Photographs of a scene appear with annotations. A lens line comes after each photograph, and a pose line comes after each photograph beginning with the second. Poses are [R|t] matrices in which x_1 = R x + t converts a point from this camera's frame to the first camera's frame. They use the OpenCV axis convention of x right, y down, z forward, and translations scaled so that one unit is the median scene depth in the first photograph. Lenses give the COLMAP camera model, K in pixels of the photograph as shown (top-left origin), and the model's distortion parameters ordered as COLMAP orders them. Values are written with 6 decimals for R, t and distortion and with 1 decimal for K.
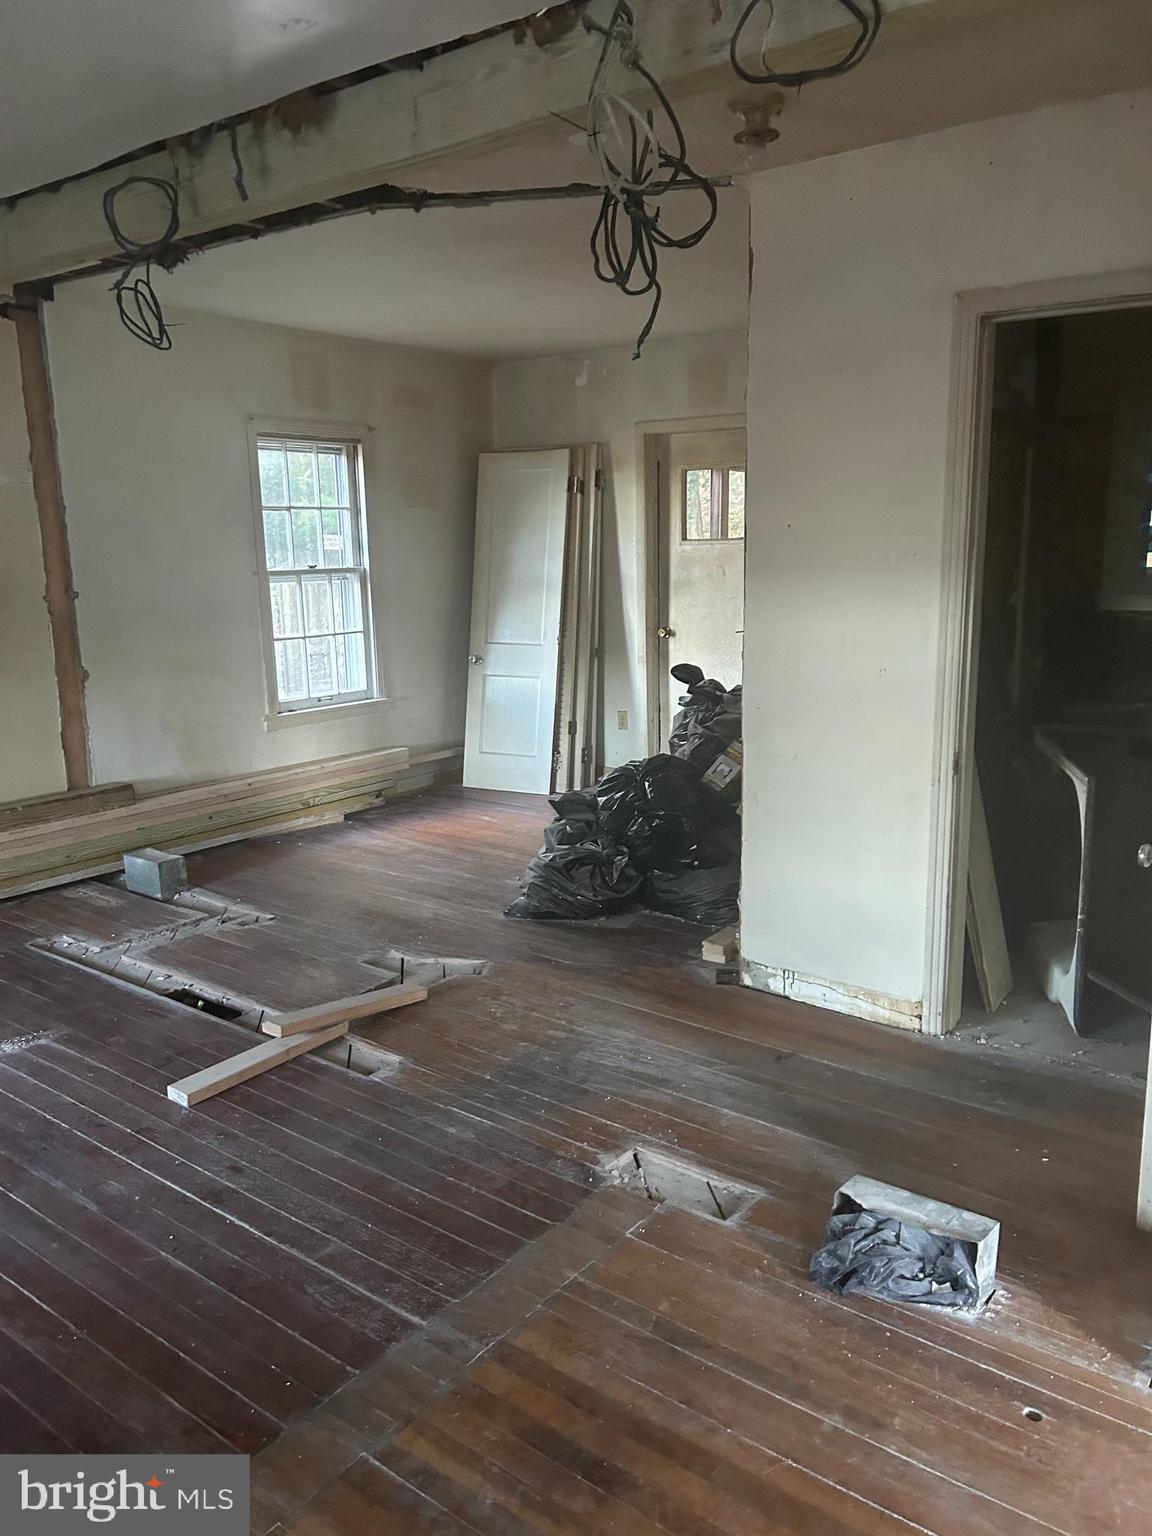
lens RADIAL K [[1144.9, 0, 578.2], [0, 1144.9, 769.9], [0, 0, 1]] dist [0.014789, -0.015183]
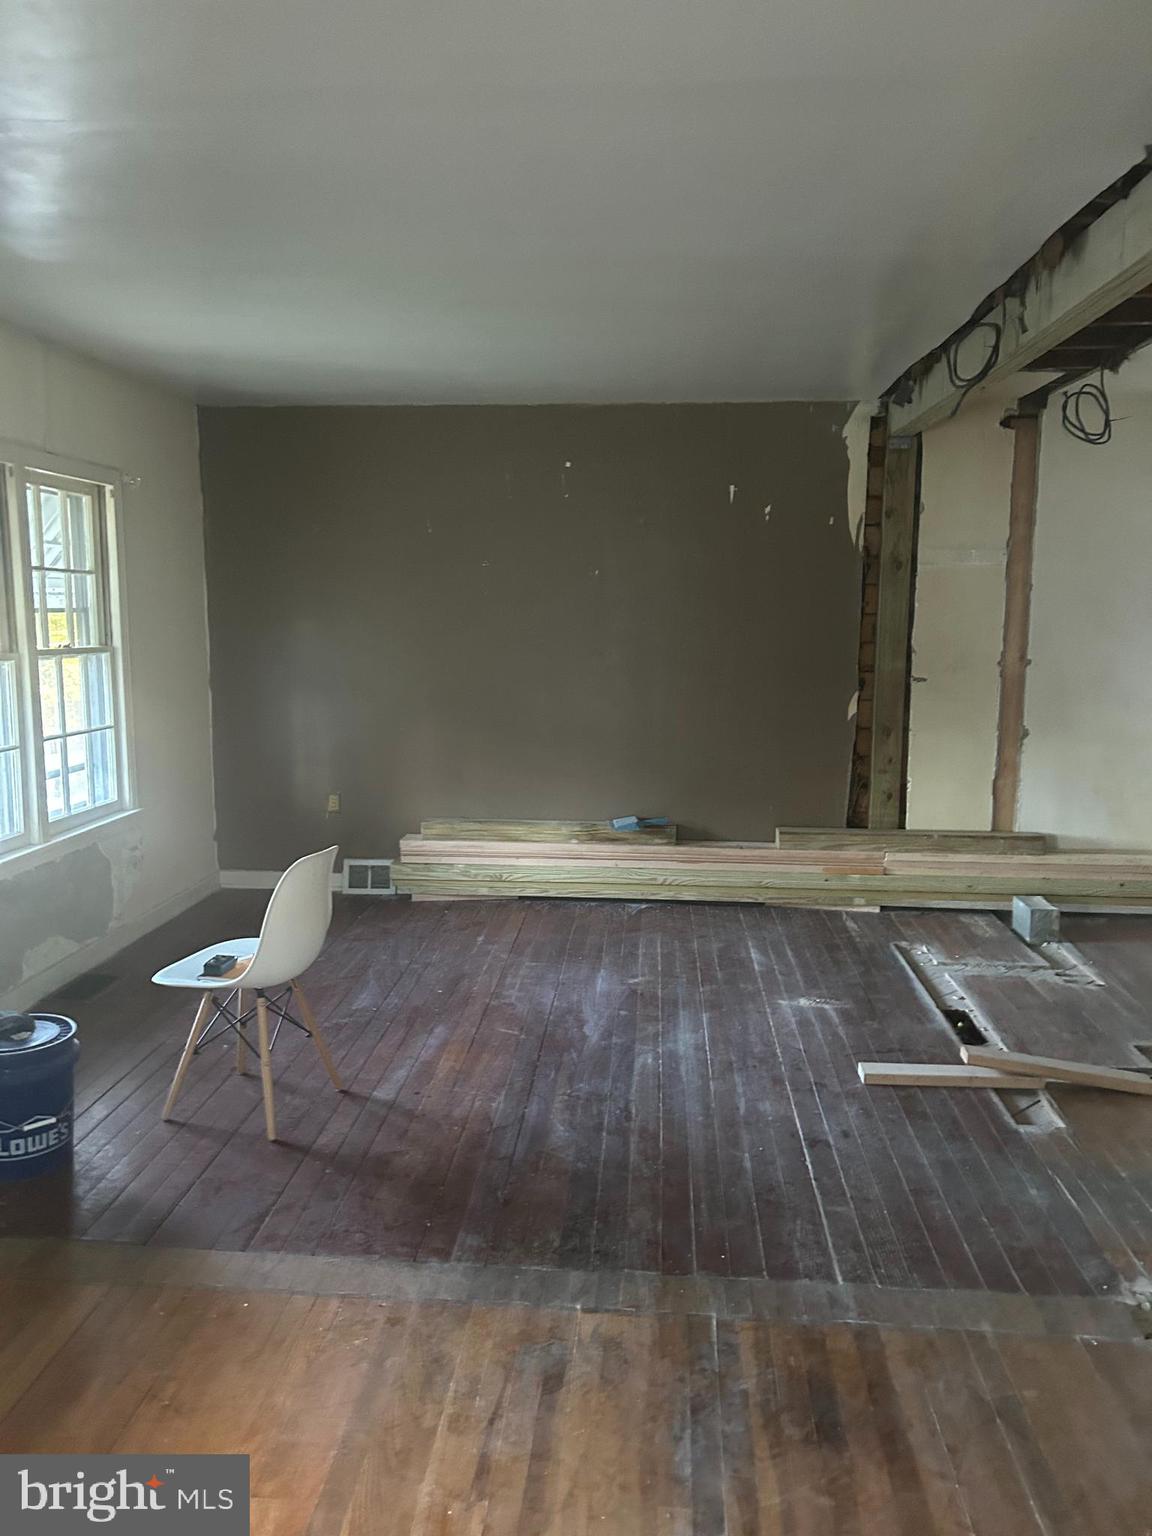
lens RADIAL K [[1144.9, 0, 584.1], [0, 1144.9, 768.8], [0, 0, 1]] dist [0.014789, -0.015183]
pose [[0.548842, 0.134043, -0.825109, 0.359410], [-0.178973, 0.983014, 0.040646, -0.023325], [0.816542, 0.125364, 0.563509, 0.027903]]
